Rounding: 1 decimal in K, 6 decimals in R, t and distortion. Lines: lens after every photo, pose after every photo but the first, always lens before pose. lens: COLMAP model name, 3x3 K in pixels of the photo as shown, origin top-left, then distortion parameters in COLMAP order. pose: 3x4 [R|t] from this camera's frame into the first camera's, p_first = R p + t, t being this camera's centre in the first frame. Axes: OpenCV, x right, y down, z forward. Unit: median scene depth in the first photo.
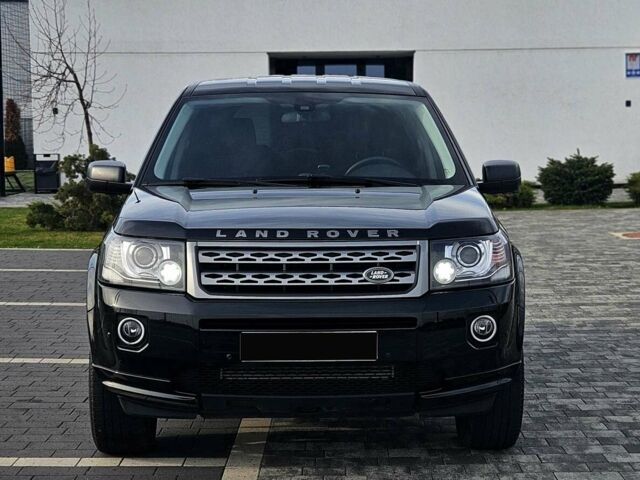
lens RADIAL K [[1370.3, 0, 319.2], [0, 1370.3, 244.6], [0, 0, 1]] dist [0.115895, 0.000000]
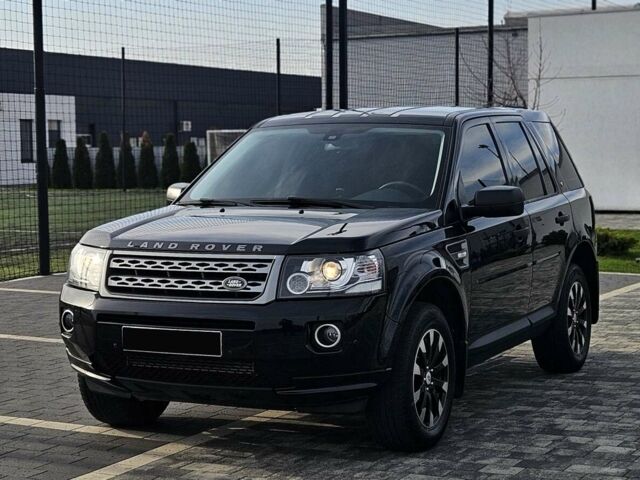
lens RADIAL K [[1370.3, 0, 317.5], [0, 1370.3, 240.6], [0, 0, 1]] dist [0.115895, 0.000000]
pose [[0.894581, 0.027527, -0.446056, 0.612442], [-0.035734, 0.999311, -0.009995, -0.004926], [0.445474, 0.024881, 0.894949, -0.006330]]
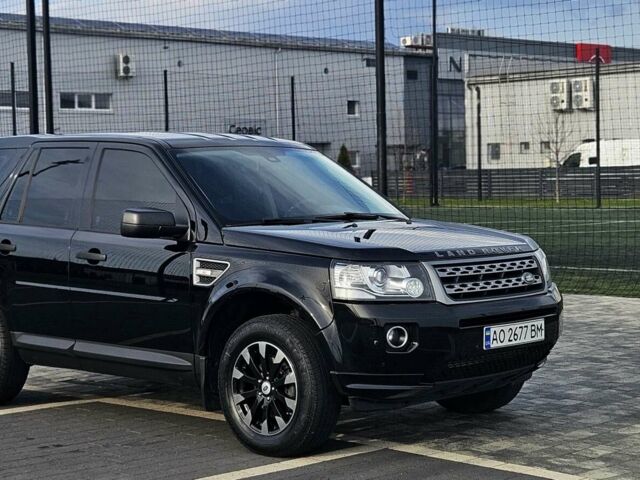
lens RADIAL K [[1370.3, 0, 314.7], [0, 1370.3, 224.7], [0, 0, 1]] dist [0.115895, 0.000000]
pose [[0.699905, -0.032152, 0.713512, -1.063127], [0.075816, 0.996687, -0.029459, -0.006515], [-0.710200, 0.074714, 0.700024, 0.186851]]
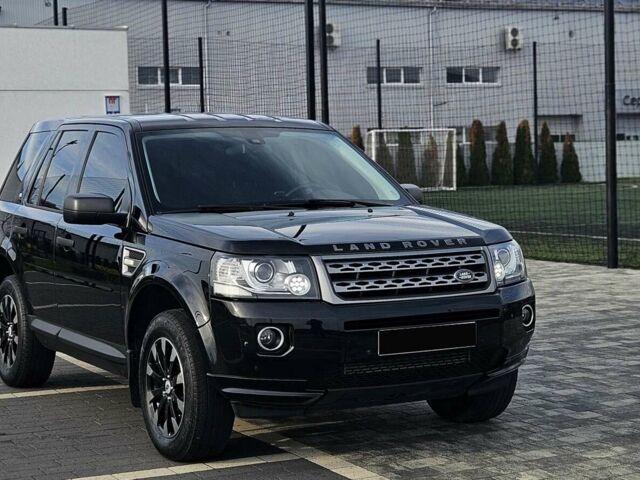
lens RADIAL K [[1370.3, 0, 322.0], [0, 1370.3, 235.4], [0, 0, 1]] dist [0.115895, 0.000000]
pose [[0.883949, -0.040264, 0.465846, -0.617324], [0.057475, 0.998087, -0.022793, 0.007018], [-0.464037, 0.046922, 0.884572, -0.009048]]
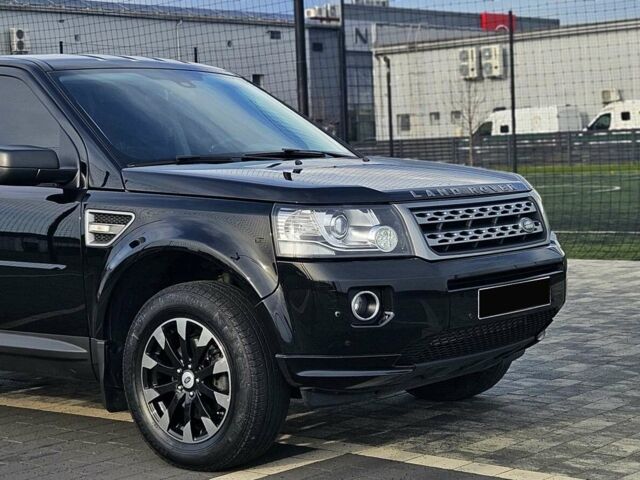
lens RADIAL K [[1370.3, 0, 321.1], [0, 1370.3, 239.5], [0, 0, 1]] dist [0.115895, 0.000000]
pose [[0.644879, -0.067847, 0.761267, -0.843731], [0.101550, 0.994827, 0.002639, 0.014301], [-0.757508, 0.075605, 0.648433, 0.433359]]
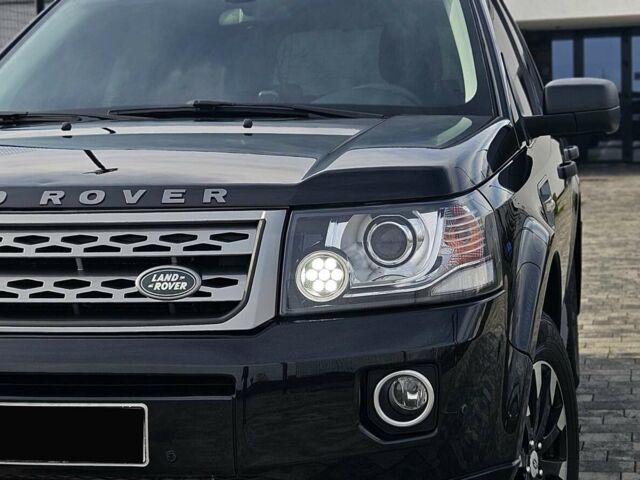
lens RADIAL K [[1370.3, 0, 324.3], [0, 1370.3, 239.8], [0, 0, 1]] dist [0.115895, 0.000000]
pose [[0.976470, 0.003081, -0.215633, 0.195153], [-0.003156, 0.999995, 0.000000, 0.007189], [0.215632, 0.000680, 0.976474, 0.540334]]
